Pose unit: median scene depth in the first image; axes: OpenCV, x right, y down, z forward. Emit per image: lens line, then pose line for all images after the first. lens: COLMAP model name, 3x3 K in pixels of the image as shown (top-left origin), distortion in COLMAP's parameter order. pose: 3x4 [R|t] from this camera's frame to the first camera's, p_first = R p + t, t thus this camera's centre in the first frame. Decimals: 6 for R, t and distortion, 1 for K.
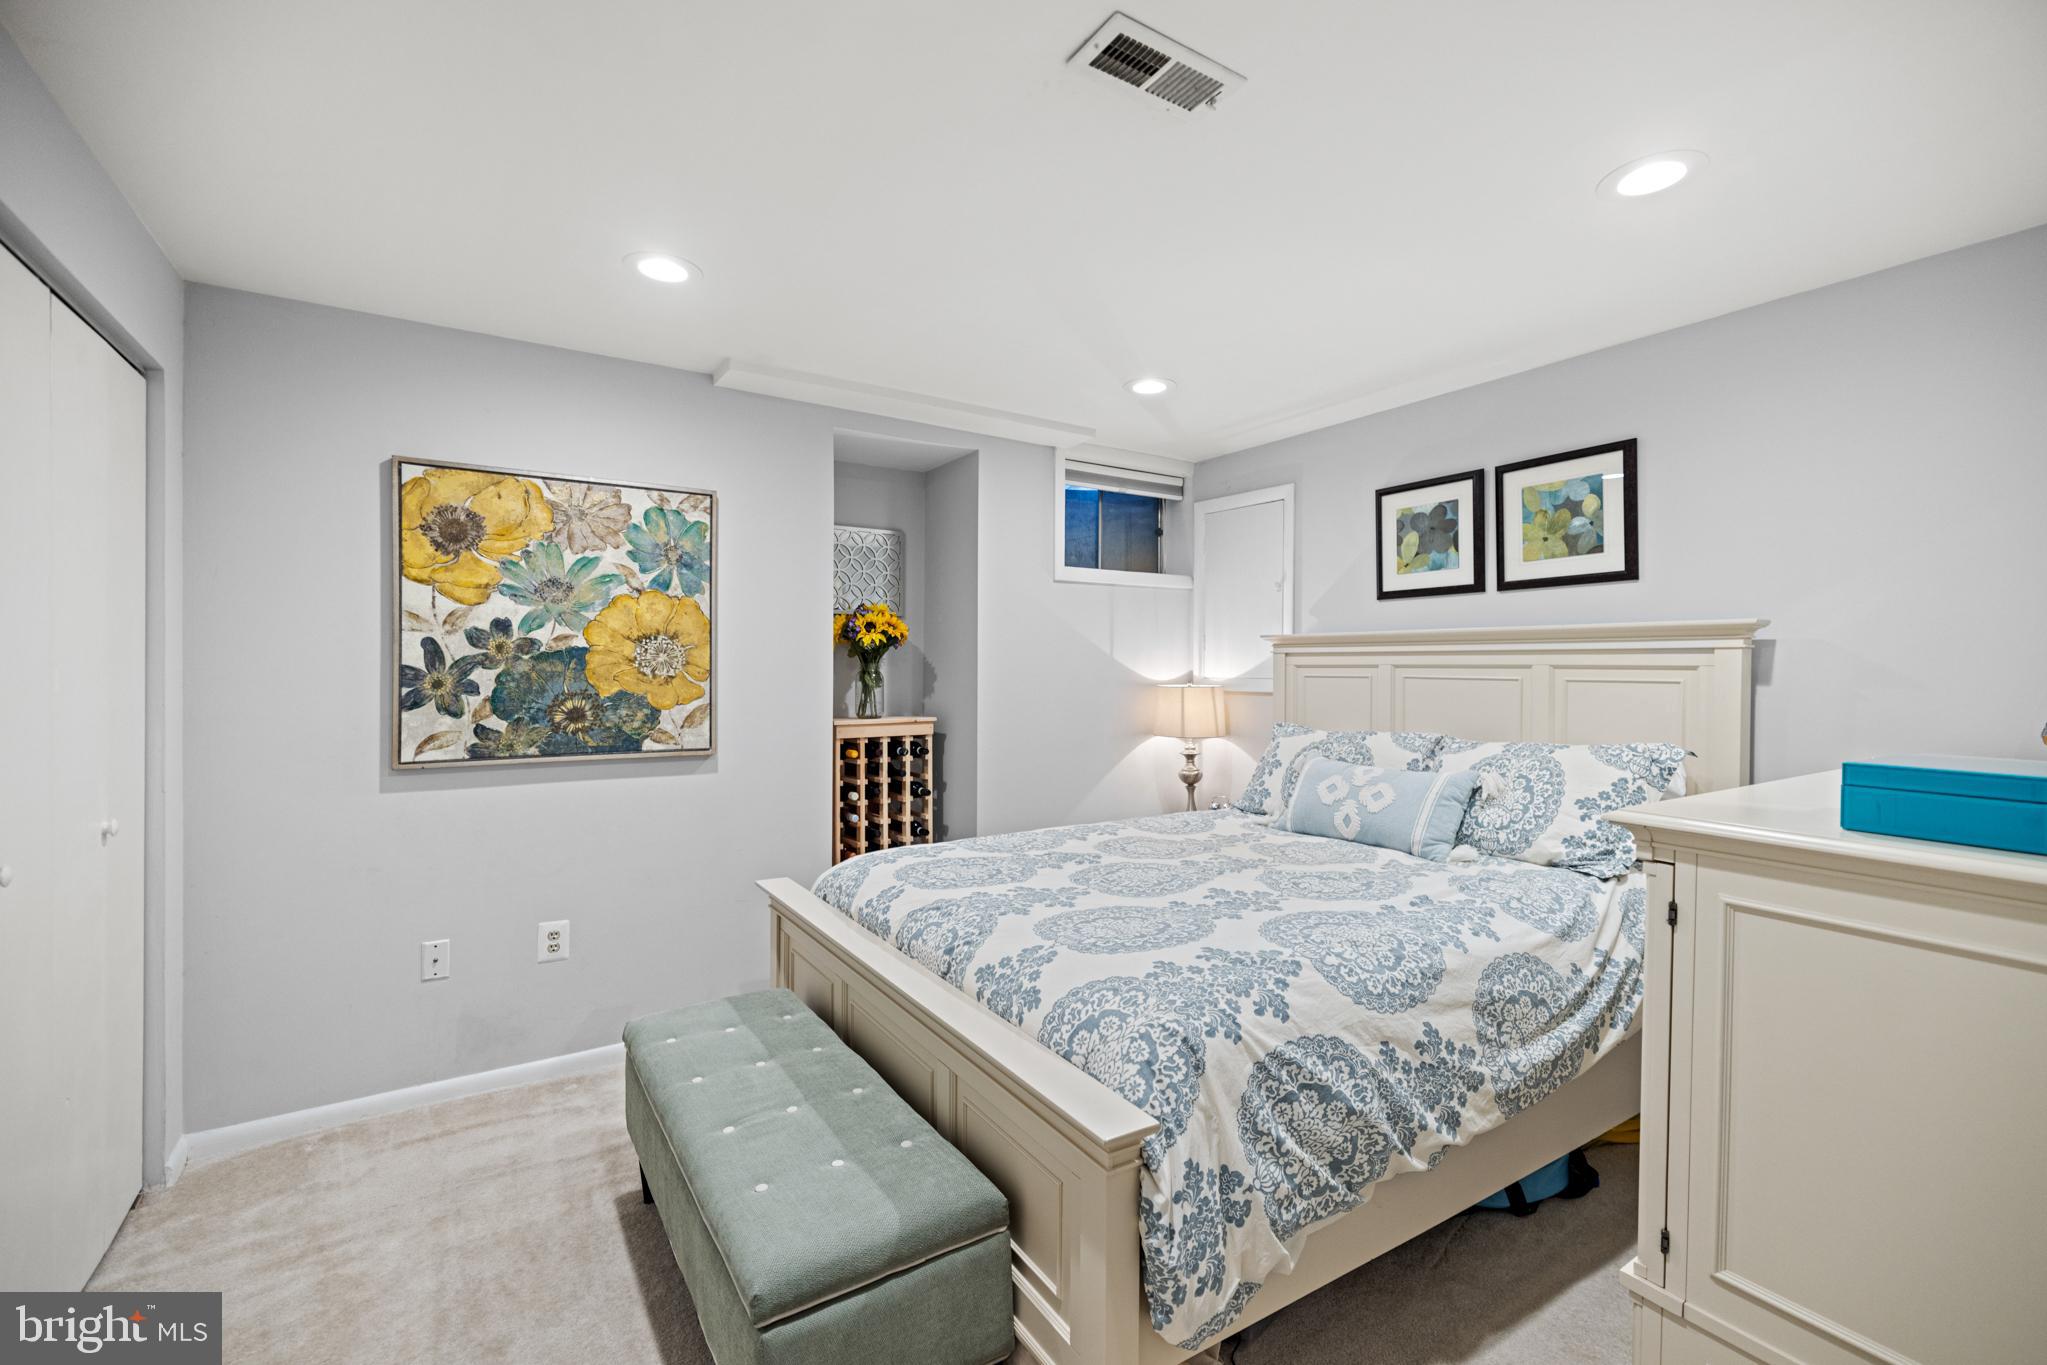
lens RADIAL K [[893.1, 0, 1034.3], [0, 893.1, 674.6], [0, 0, 1]] dist [0.000454, 0.000262]
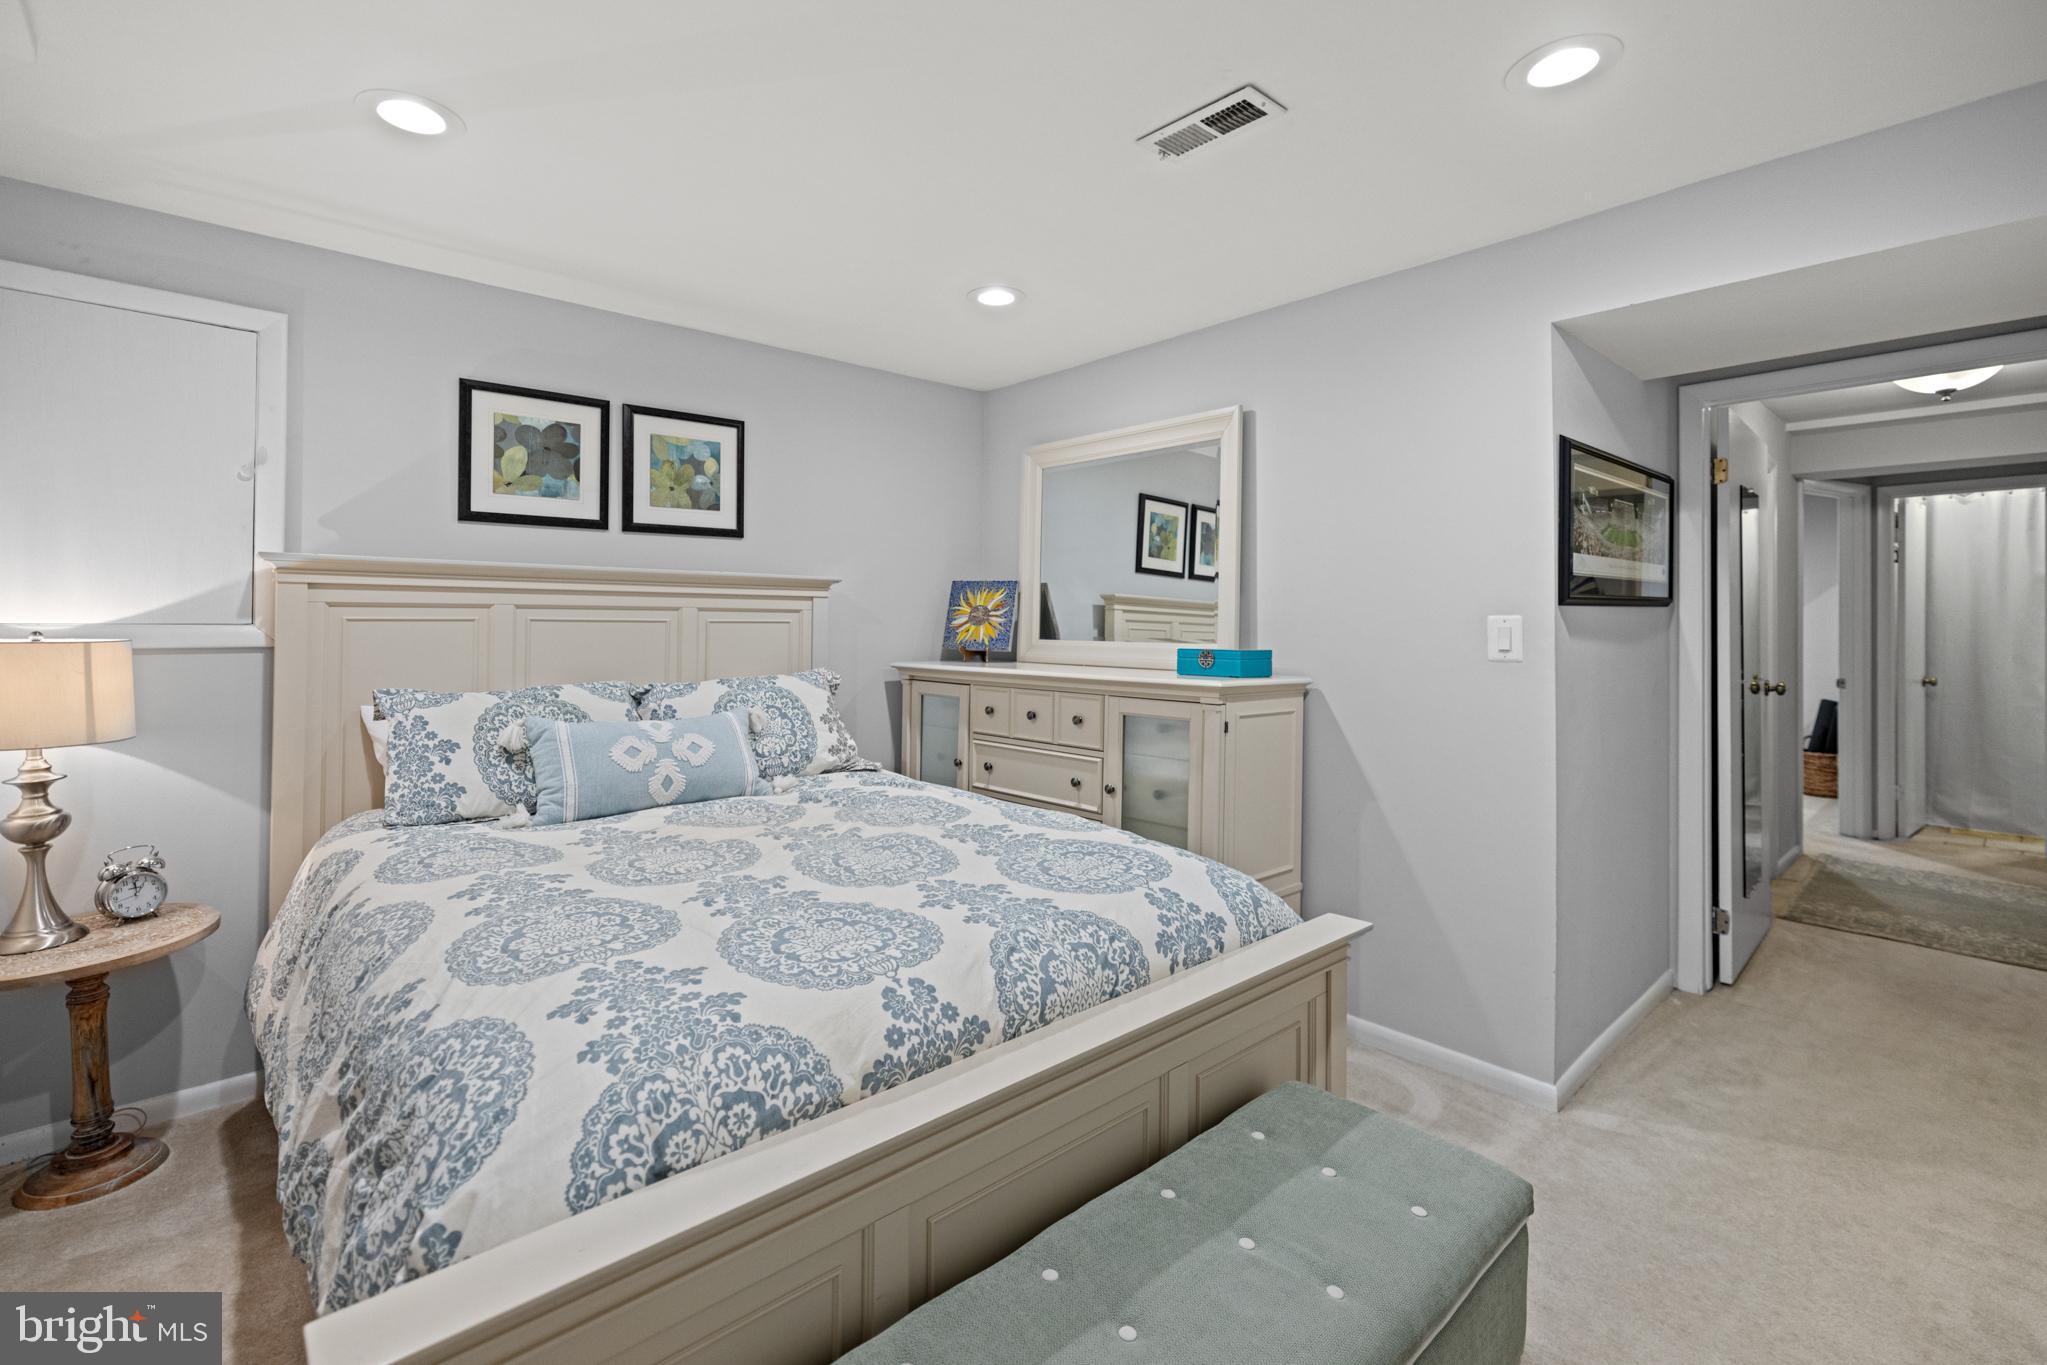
lens RADIAL K [[893.1, 0, 1031.8], [0, 893.1, 621.0], [0, 0, 1]] dist [0.000454, 0.000262]
pose [[-0.162443, -0.000141, 0.986718, -0.550539], [0.004853, 0.999988, 0.000942, 0.006209], [-0.986706, 0.004942, -0.162440, 0.765485]]
